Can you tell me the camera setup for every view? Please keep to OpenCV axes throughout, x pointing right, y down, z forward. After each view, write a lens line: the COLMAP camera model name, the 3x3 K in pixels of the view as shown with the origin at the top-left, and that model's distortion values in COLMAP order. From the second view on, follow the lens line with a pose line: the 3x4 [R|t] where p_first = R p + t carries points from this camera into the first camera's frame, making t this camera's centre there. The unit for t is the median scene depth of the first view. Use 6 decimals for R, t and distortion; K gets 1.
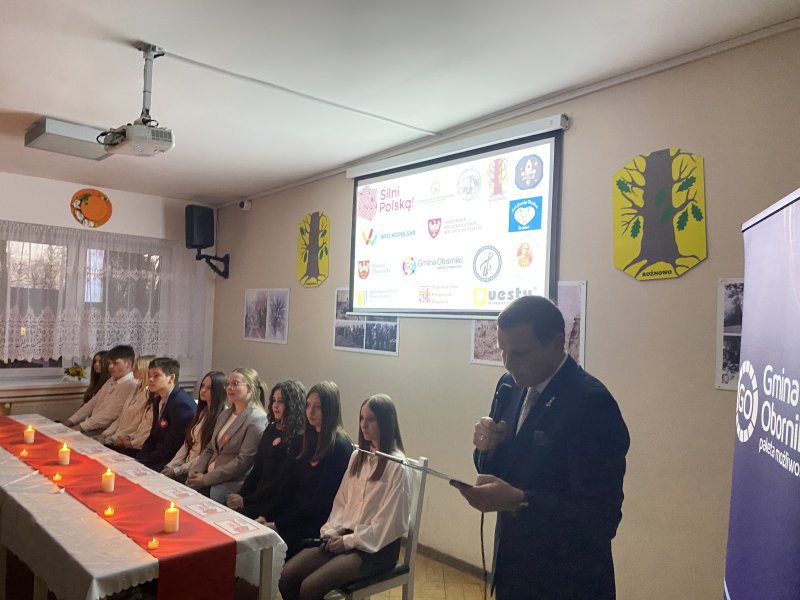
lens RADIAL K [[610.7, 0, 401.1], [0, 610.7, 305.1], [0, 0, 1]] dist [0.061320, -0.073597]
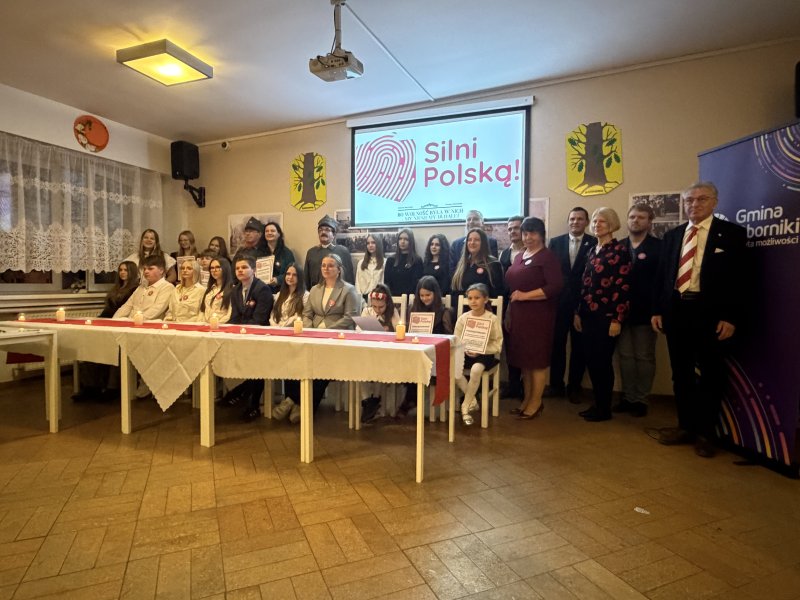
lens RADIAL K [[469.5, 0, 401.2], [0, 469.5, 298.2], [0, 0, 1]] dist [0.000007, -0.000063]
pose [[0.899585, -0.043470, 0.434577, -0.461796], [0.014697, 0.997484, 0.069354, 0.101884], [-0.436498, -0.056002, 0.897960, -0.003932]]
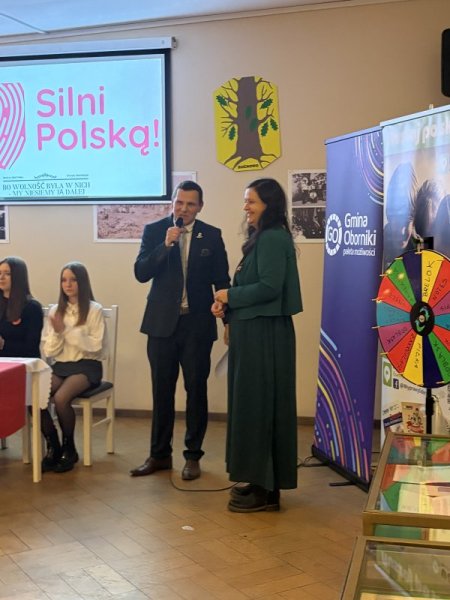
lens RADIAL K [[881.8, 0, 227.5], [0, 881.8, 299.3], [0, 0, 1]] dist [0.156152, 0.000000]
pose [[0.835889, -0.079234, 0.543149, -0.499359], [0.021547, 0.993501, 0.111769, 0.015766], [-0.548475, -0.081723, 0.832164, -0.461010]]
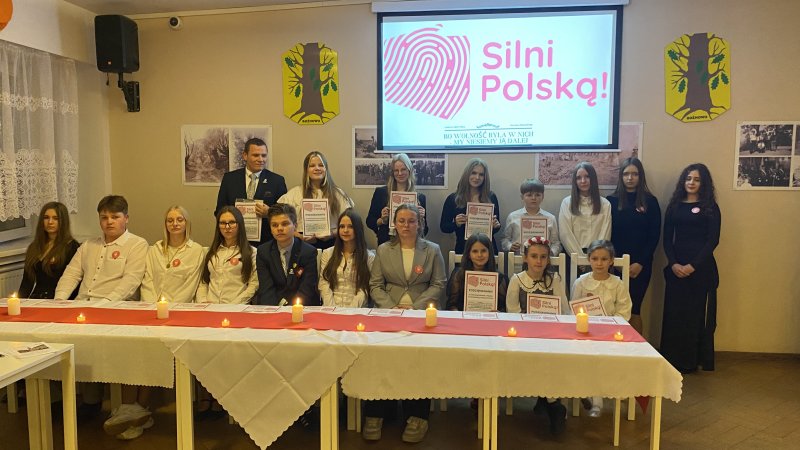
lens RADIAL K [[613.2, 0, 404.1], [0, 613.2, 230.7], [0, 0, 1]] dist [0.046464, -0.054328]
pose [[0.769403, -0.094679, 0.631708, -0.732081], [0.010089, 0.990632, 0.136186, 0.006014], [-0.638684, -0.098409, 0.763150, 0.181029]]
